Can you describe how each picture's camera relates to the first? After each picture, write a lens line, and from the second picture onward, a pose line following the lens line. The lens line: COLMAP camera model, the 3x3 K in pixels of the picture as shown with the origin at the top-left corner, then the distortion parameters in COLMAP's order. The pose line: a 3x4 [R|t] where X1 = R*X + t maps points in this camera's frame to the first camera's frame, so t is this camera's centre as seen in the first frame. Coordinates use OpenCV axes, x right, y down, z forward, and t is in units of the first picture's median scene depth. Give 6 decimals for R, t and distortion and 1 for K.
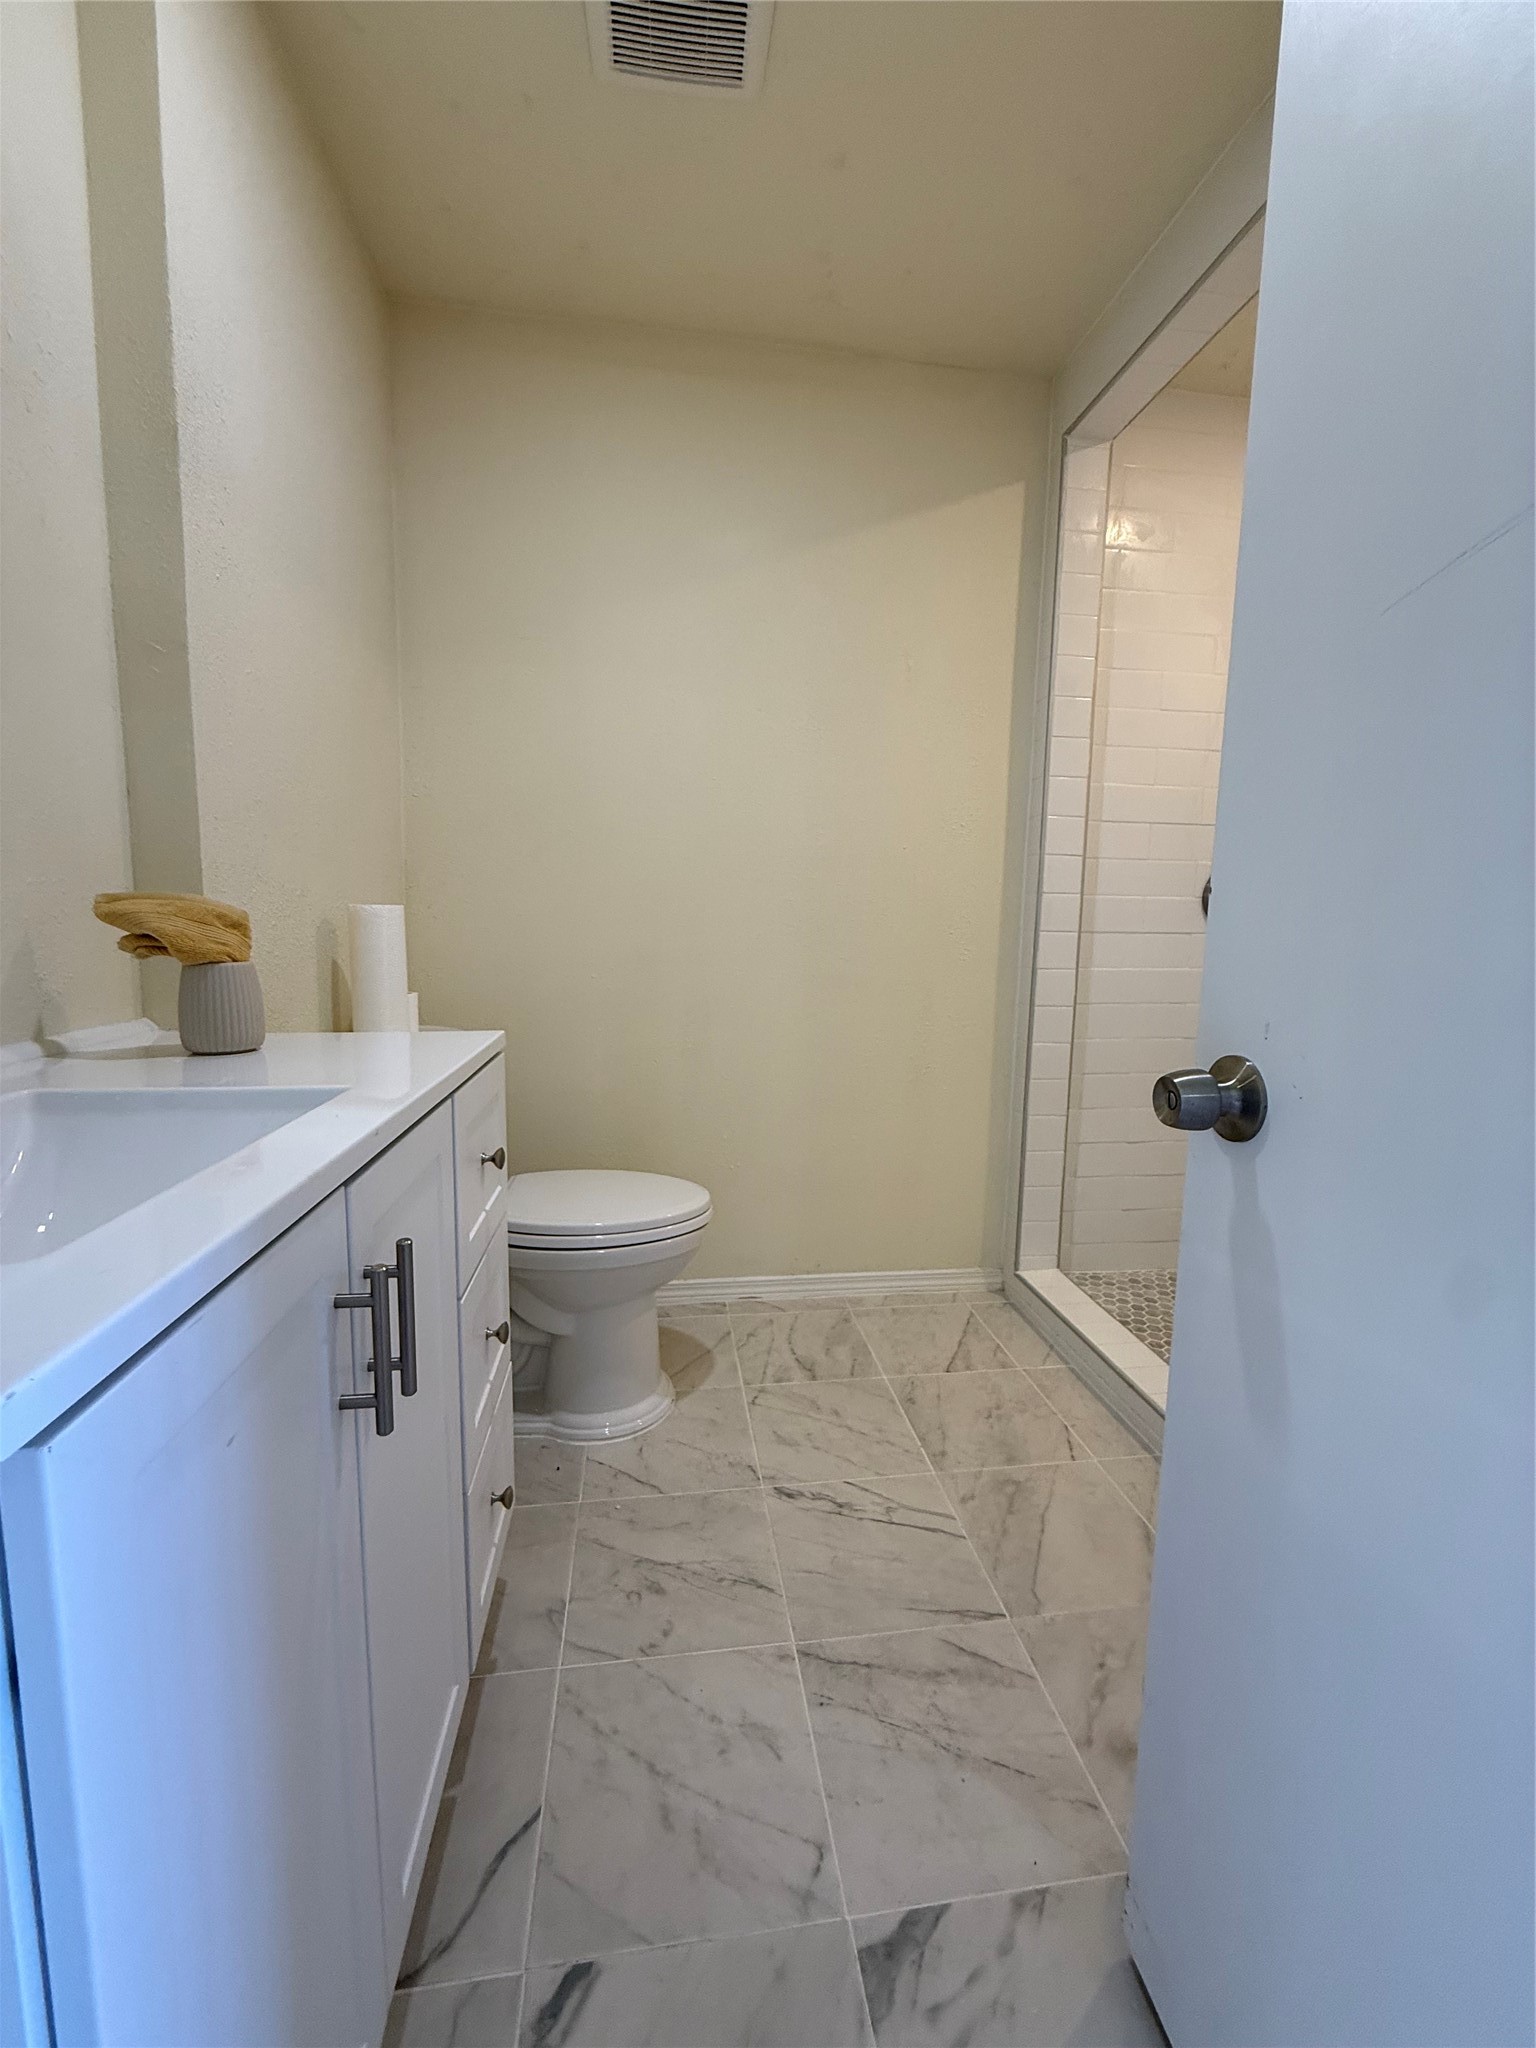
lens RADIAL K [[817.2, 0, 763.2], [0, 817.2, 1024.9], [0, 0, 1]] dist [0.003196, 0.000699]
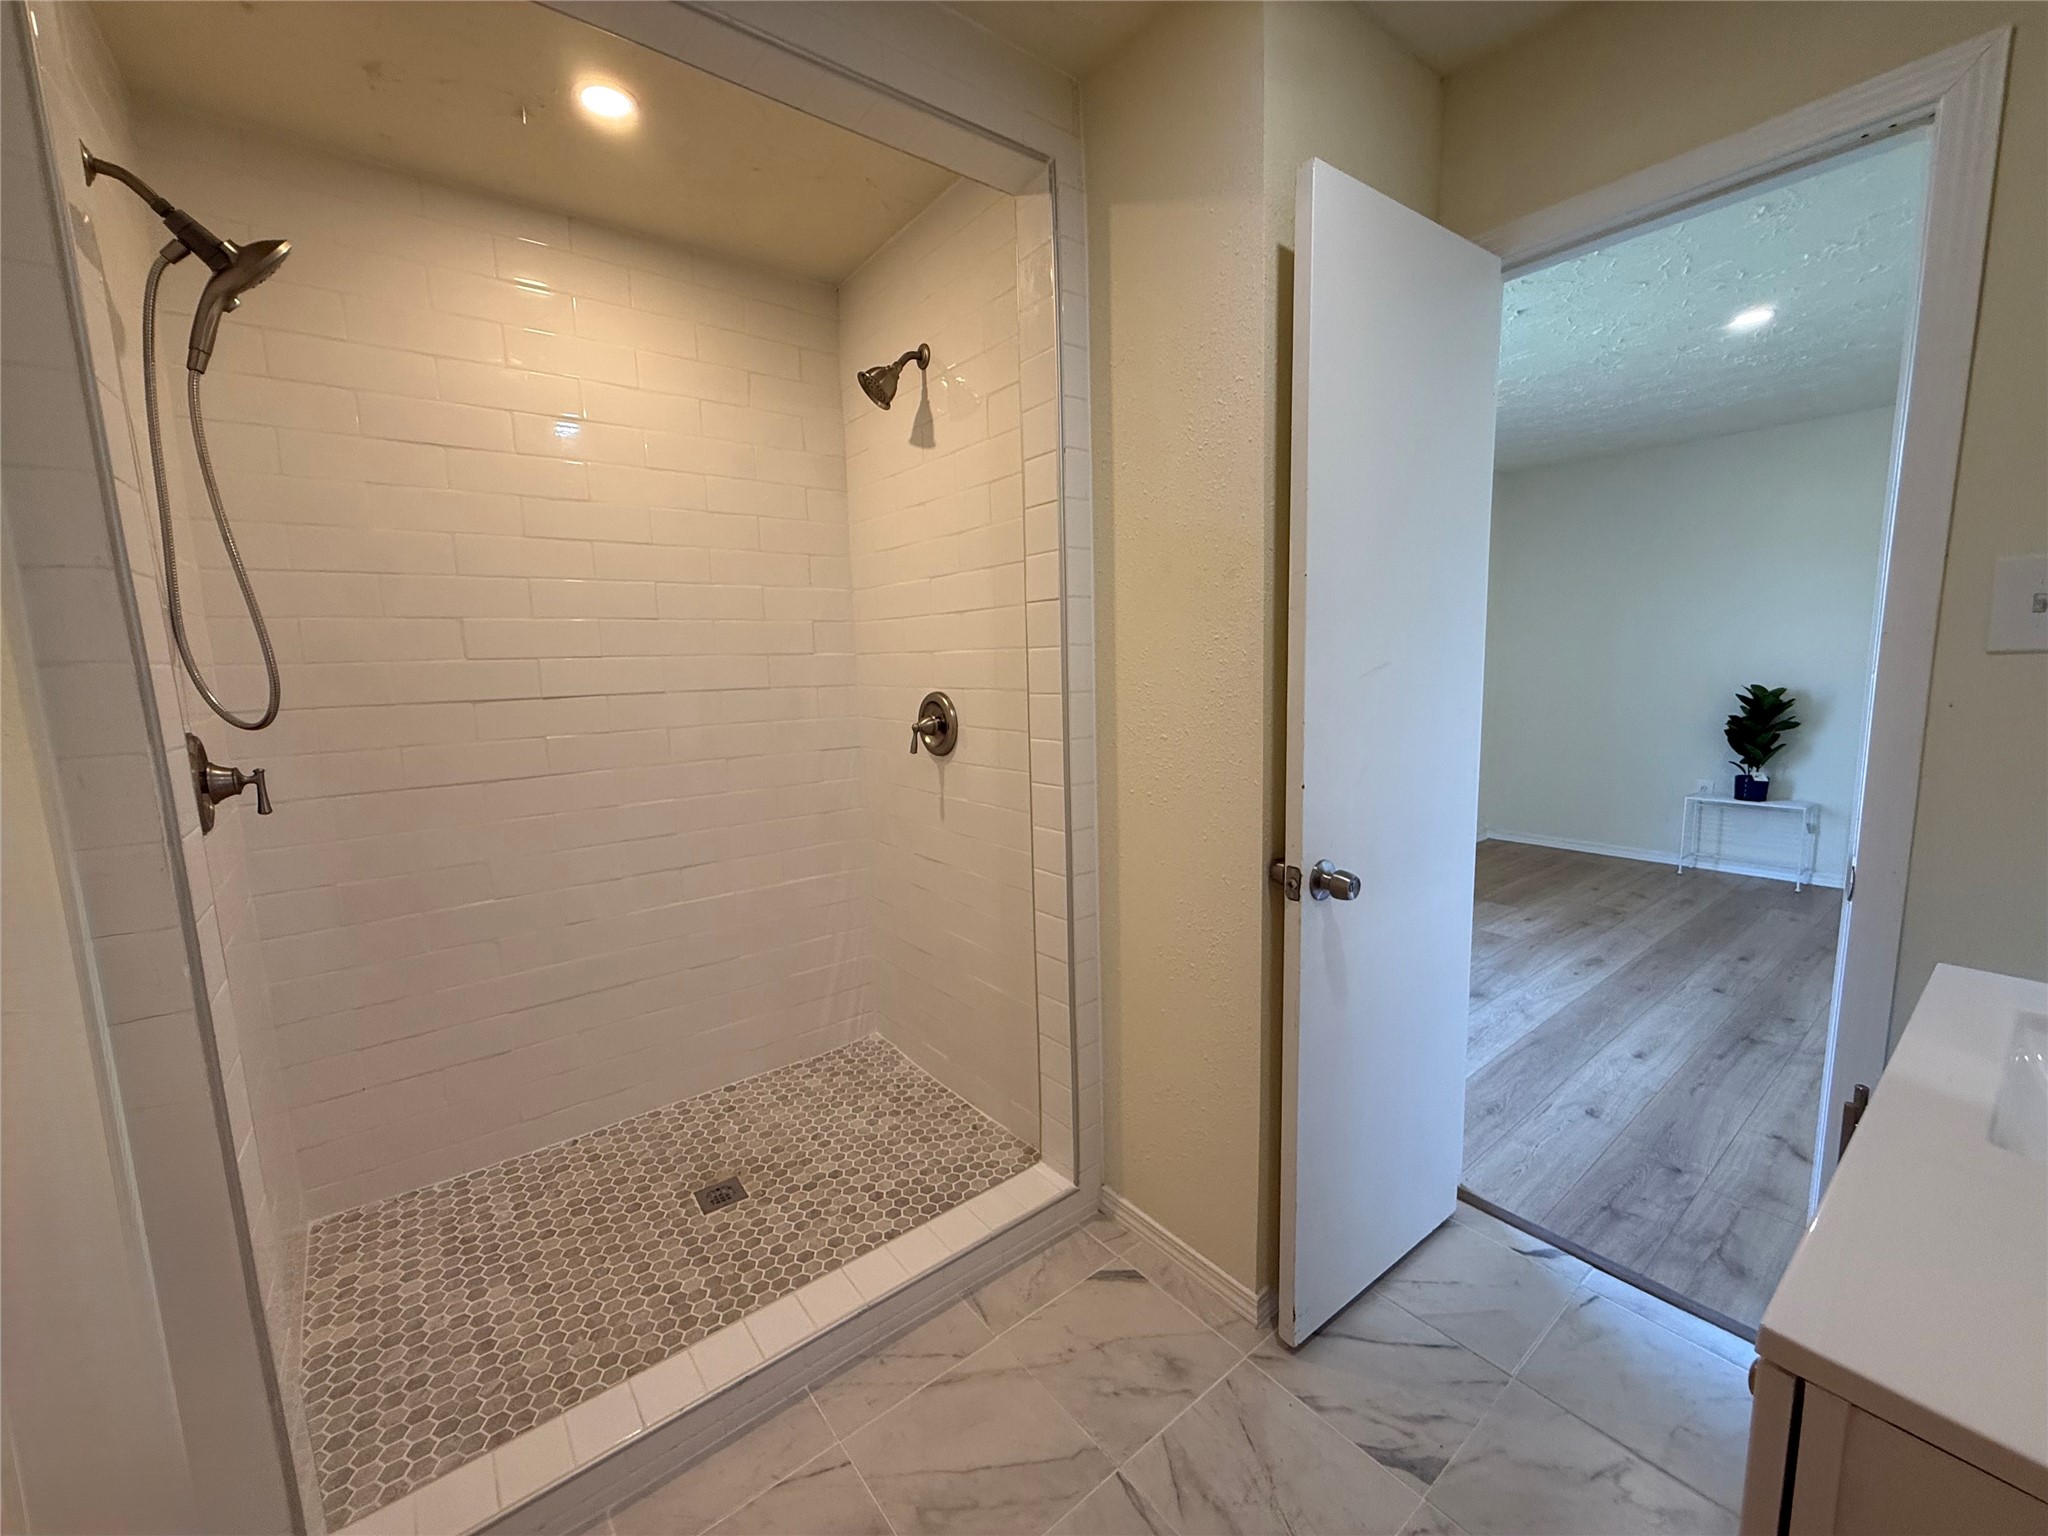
lens RADIAL K [[817.2, 0, 1010.7], [0, 817.2, 773.5], [0, 0, 1]] dist [0.003196, 0.000699]
pose [[-0.504319, -0.122488, 0.854786, -0.468782], [0.125298, 0.969032, 0.212785, -0.433639], [-0.854378, 0.214415, -0.473354, 1.549531]]
